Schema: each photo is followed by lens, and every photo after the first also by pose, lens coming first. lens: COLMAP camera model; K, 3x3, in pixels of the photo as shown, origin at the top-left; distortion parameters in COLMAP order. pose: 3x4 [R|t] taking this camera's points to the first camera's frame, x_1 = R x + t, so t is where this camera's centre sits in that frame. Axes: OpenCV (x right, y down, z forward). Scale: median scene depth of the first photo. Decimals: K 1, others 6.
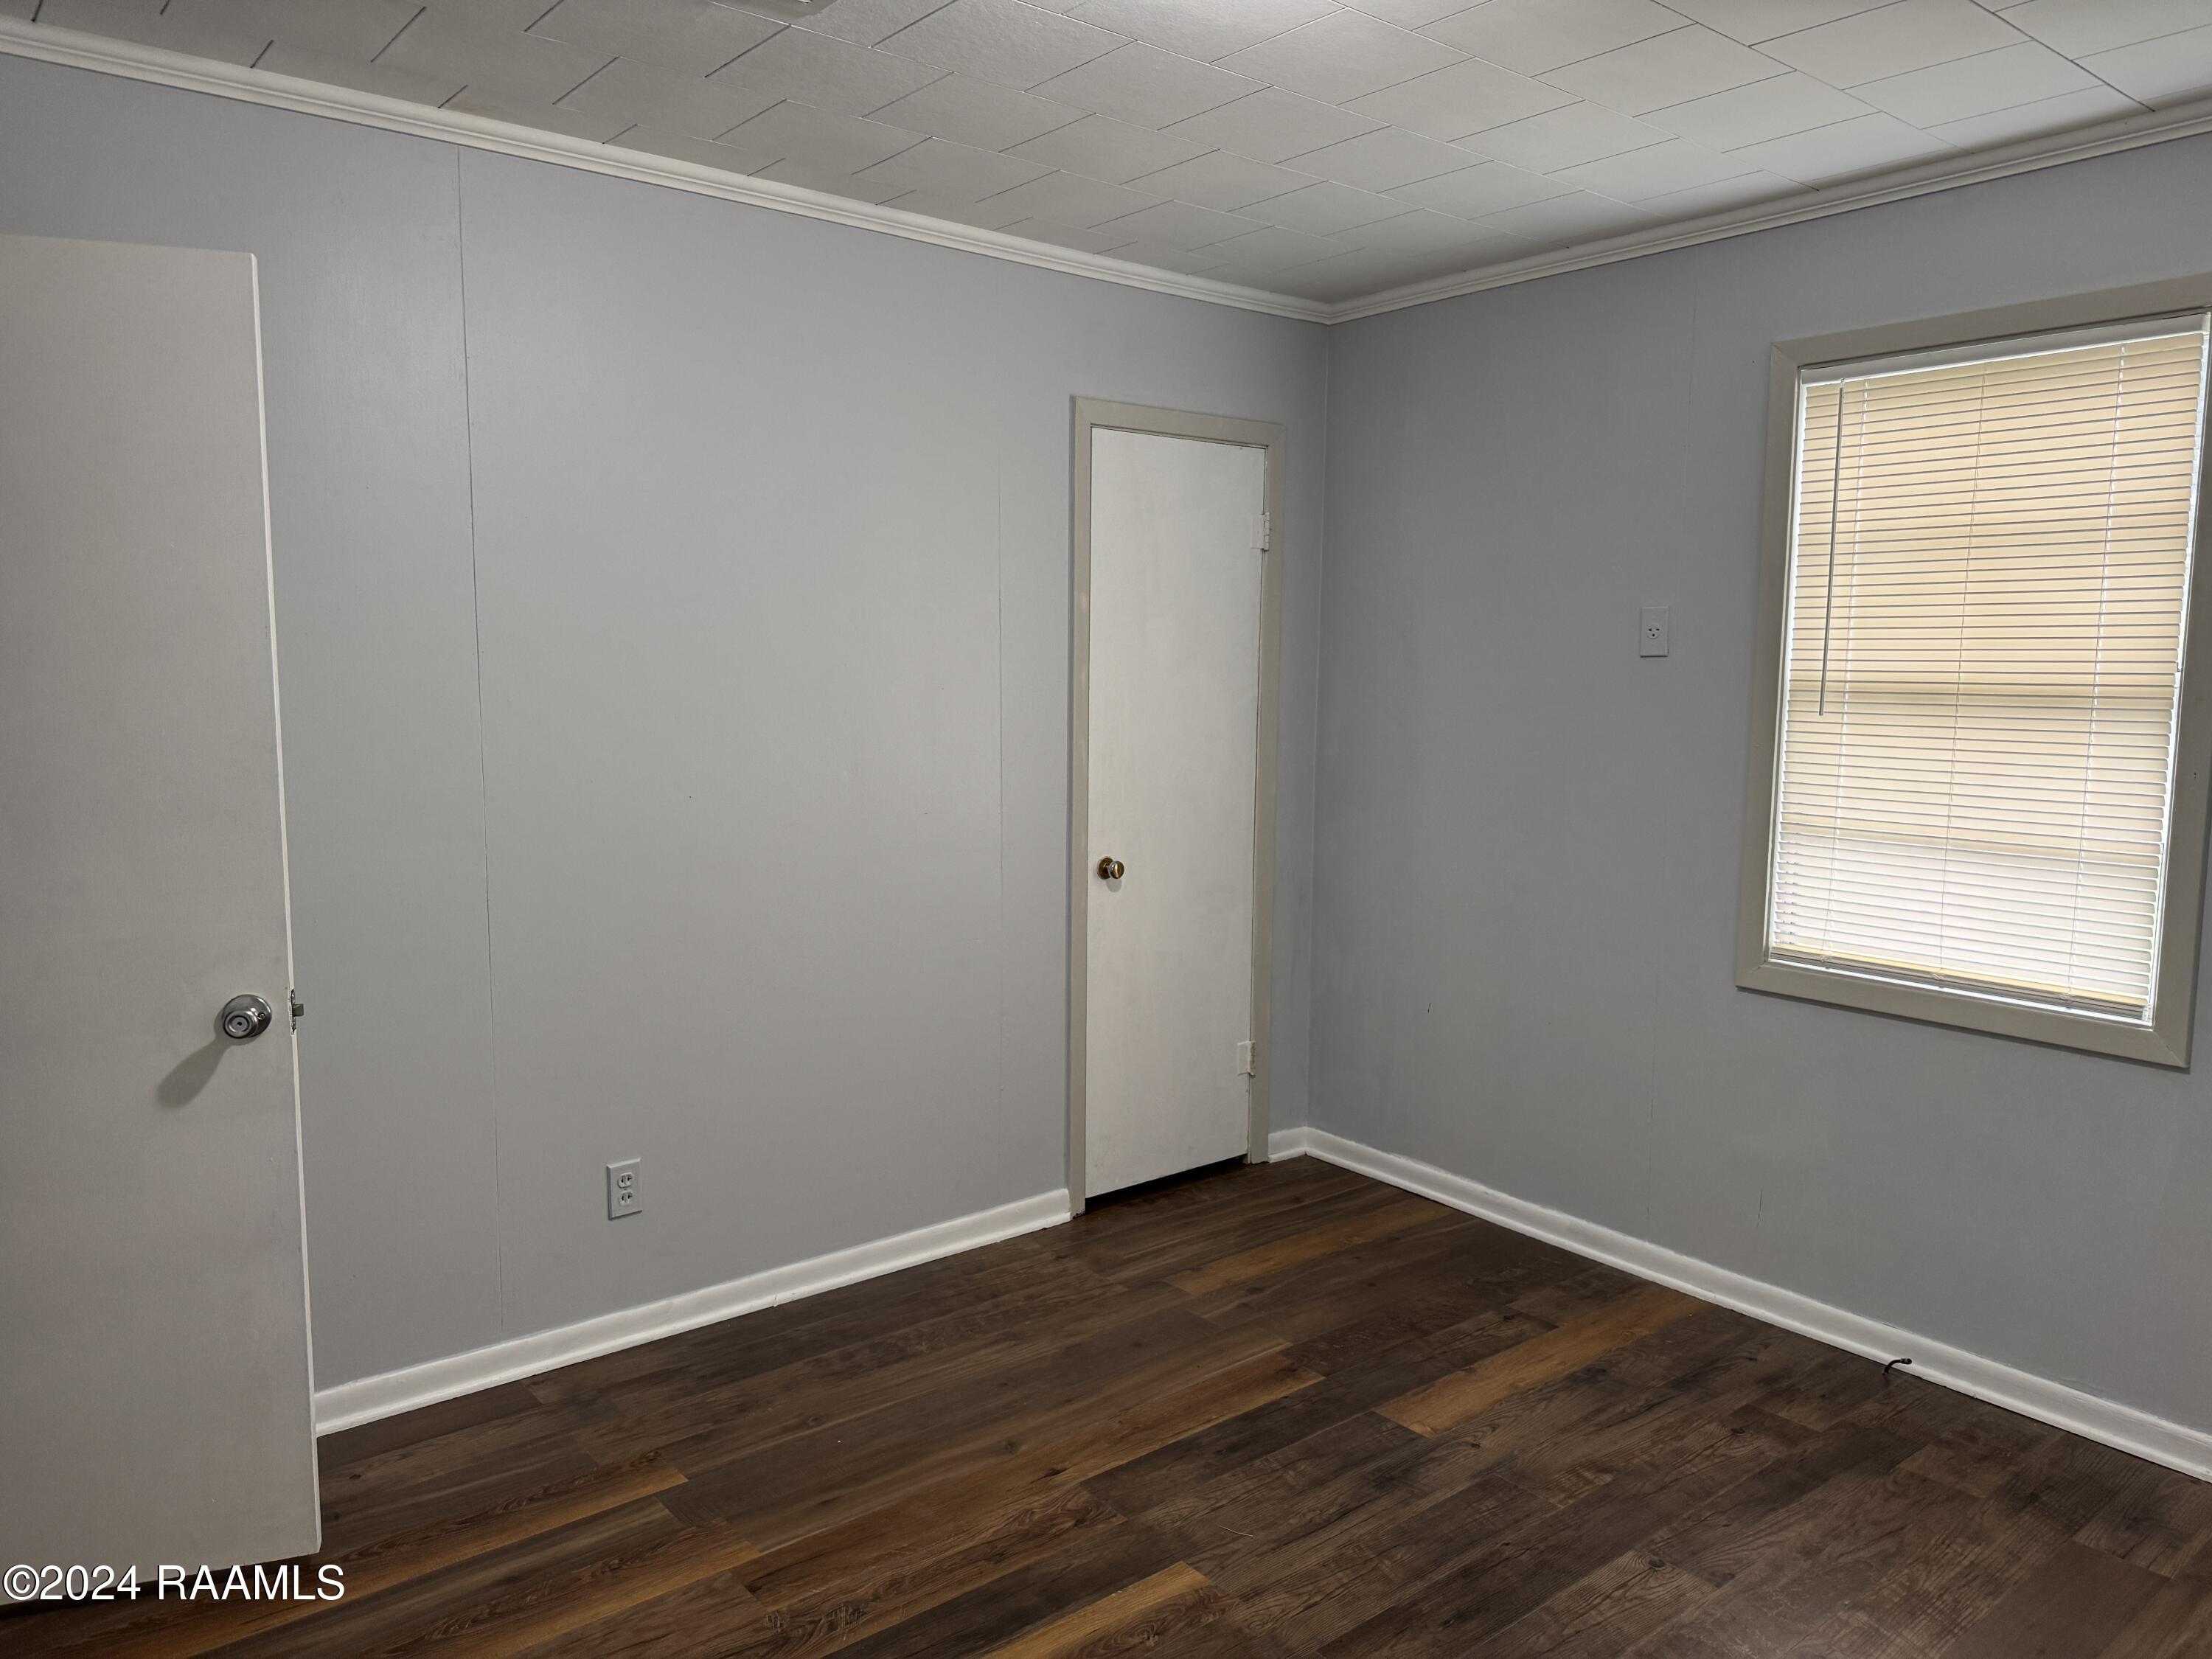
lens RADIAL K [[1539.5, 0, 1102.5], [0, 1539.5, 823.2], [0, 0, 1]] dist [0.115380, -0.183380]
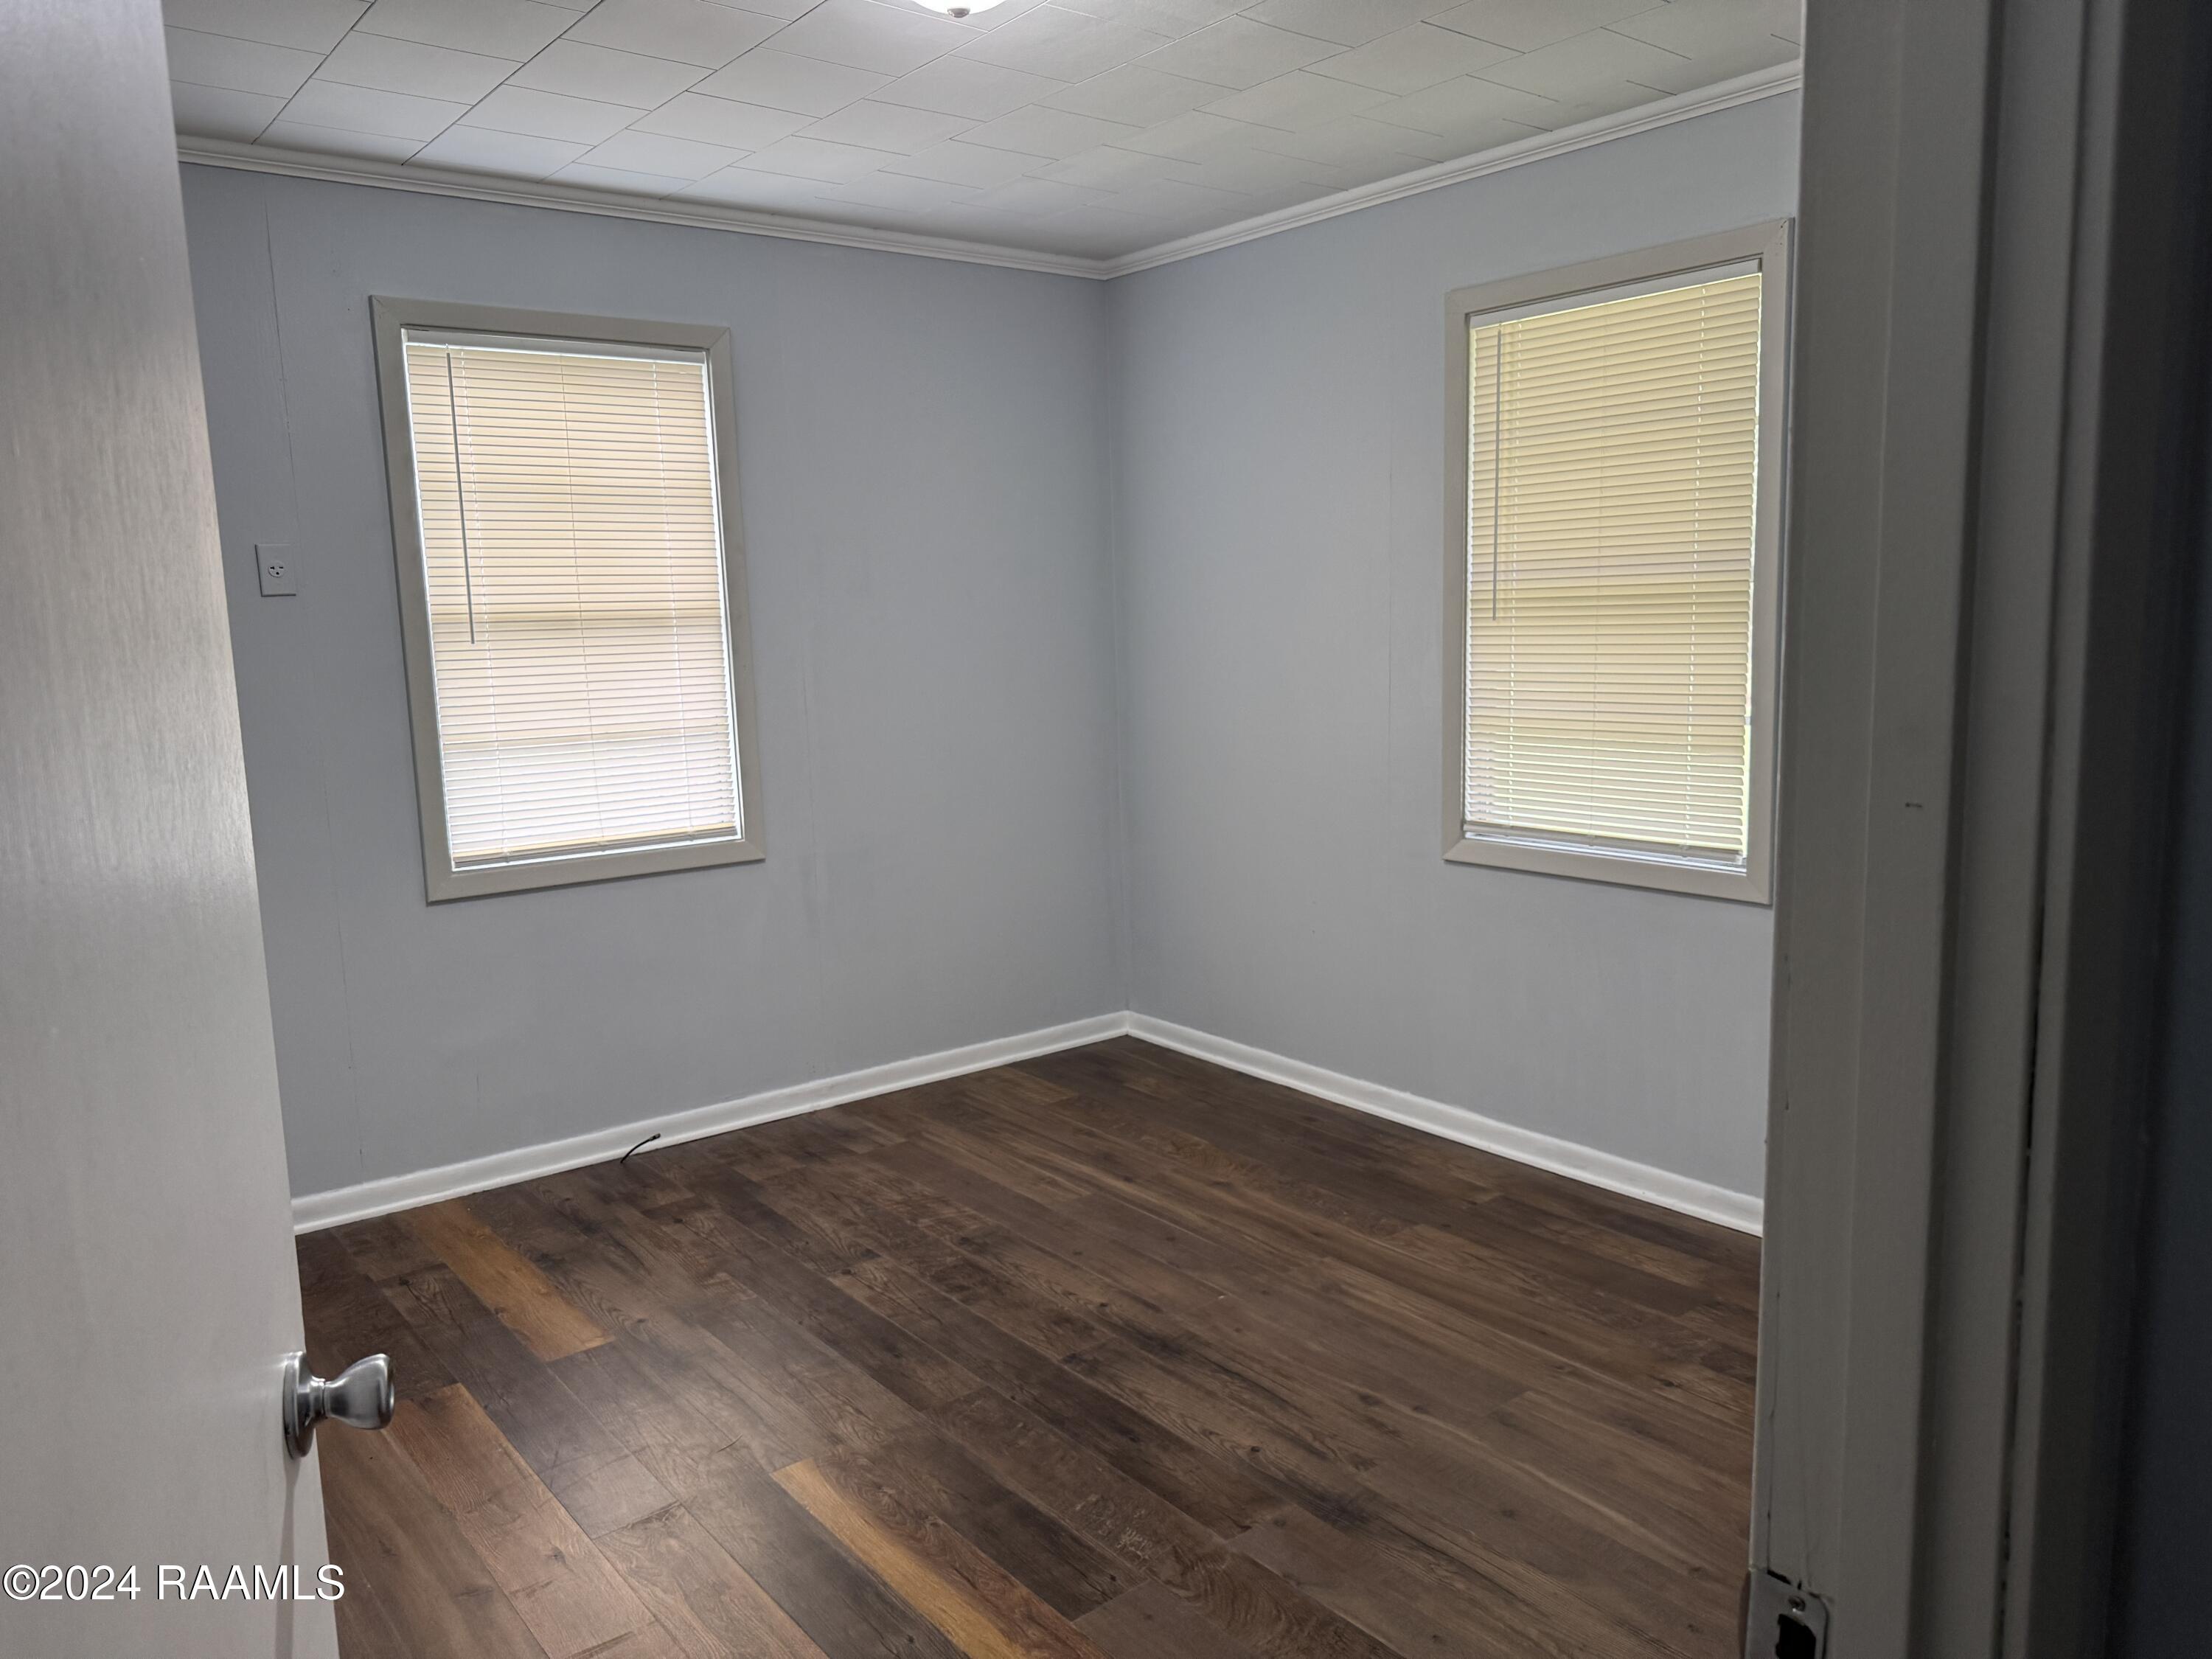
lens RADIAL K [[1539.5, 0, 1102.5], [0, 1539.5, 823.2], [0, 0, 1]] dist [0.115380, -0.183380]
pose [[0.028051, -0.154639, 0.987573, -0.681493], [0.133155, 0.979735, 0.149630, -0.051697], [-0.990698, 0.127303, 0.048074, 0.523440]]
